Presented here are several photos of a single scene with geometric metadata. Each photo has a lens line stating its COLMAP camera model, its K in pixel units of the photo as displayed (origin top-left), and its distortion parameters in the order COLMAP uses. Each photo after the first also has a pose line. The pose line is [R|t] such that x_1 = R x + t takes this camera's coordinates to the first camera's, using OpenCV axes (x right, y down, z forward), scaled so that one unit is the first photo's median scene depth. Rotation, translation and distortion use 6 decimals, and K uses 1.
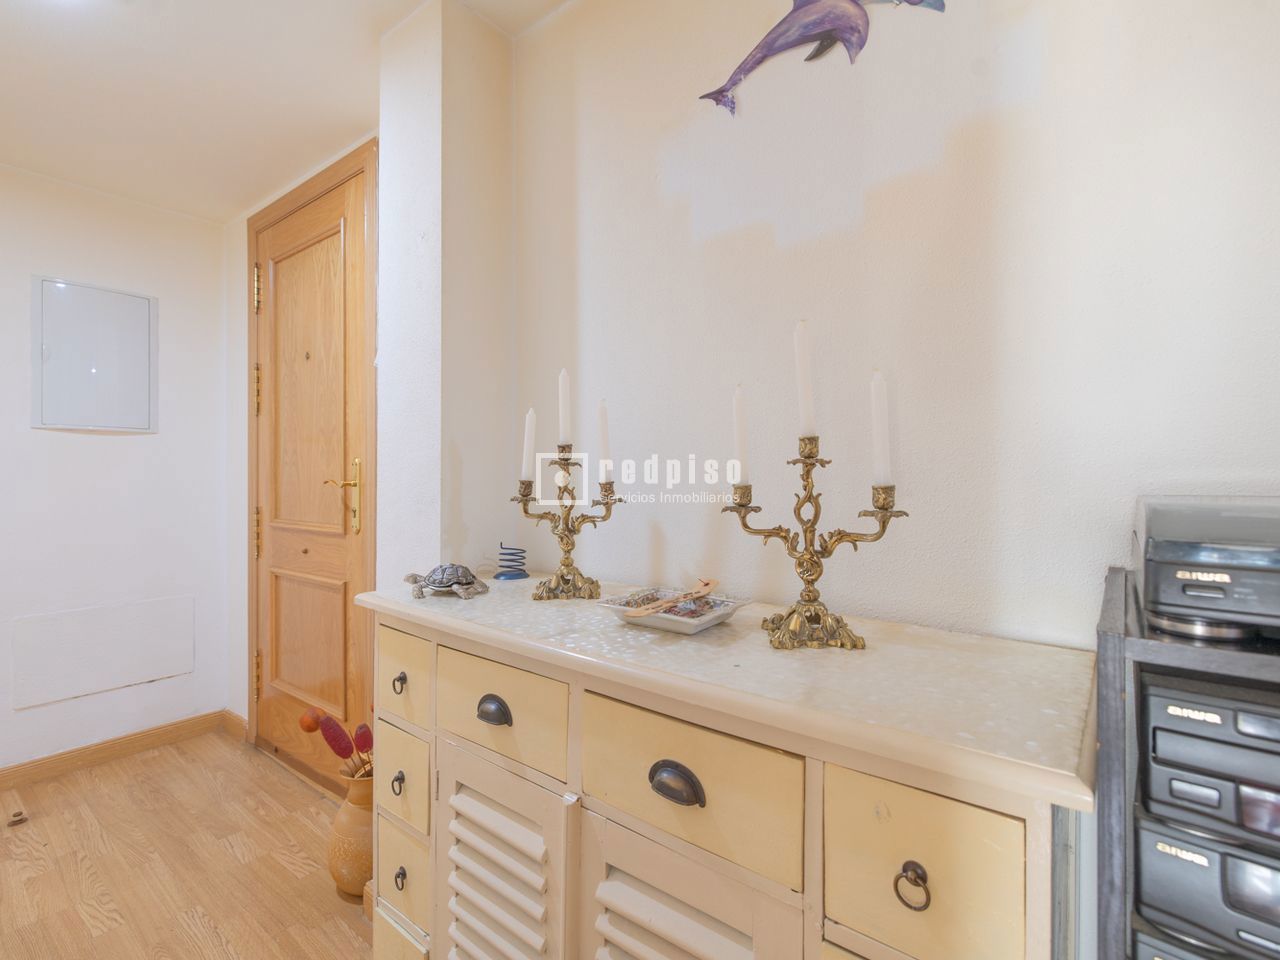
lens RADIAL K [[601.4, 0, 645.2], [0, 601.4, 475.6], [0, 0, 1]] dist [-0.000706, 0.000184]
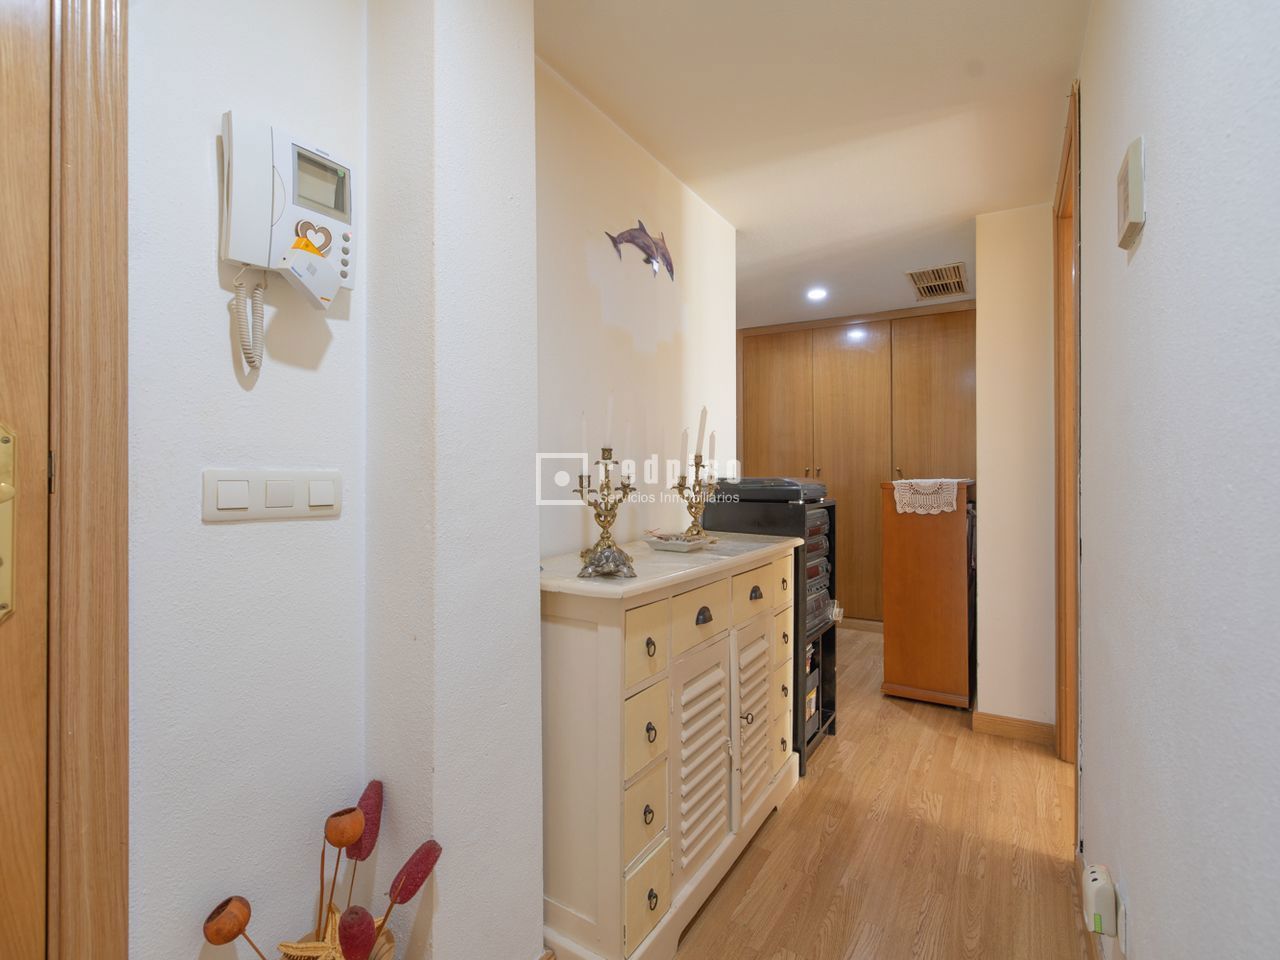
lens RADIAL K [[601.4, 0, 645.2], [0, 601.4, 475.6], [0, 0, 1]] dist [-0.000706, 0.000184]
pose [[-0.115880, -0.011236, 0.993200, -1.662586], [-0.019275, 0.999773, 0.009061, -0.000303], [-0.993076, -0.018094, -0.116070, 1.177680]]
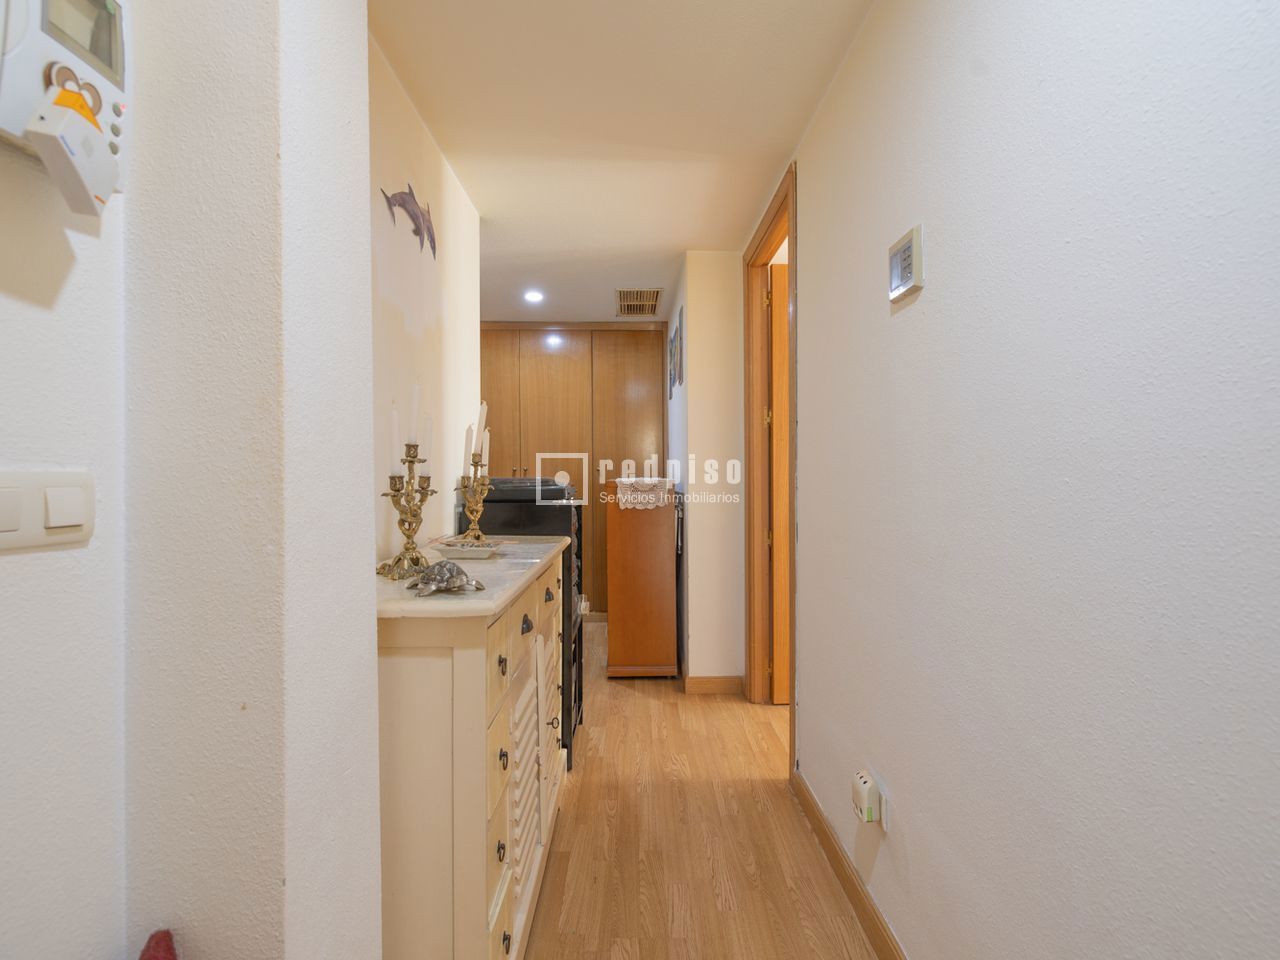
lens RADIAL K [[601.4, 0, 645.2], [0, 601.4, 475.6], [0, 0, 1]] dist [-0.000706, 0.000184]
pose [[-0.628502, -0.010034, 0.777743, -1.473137], [-0.016877, 0.999857, -0.000739, 0.006888], [-0.777624, -0.013591, -0.628582, 1.518607]]
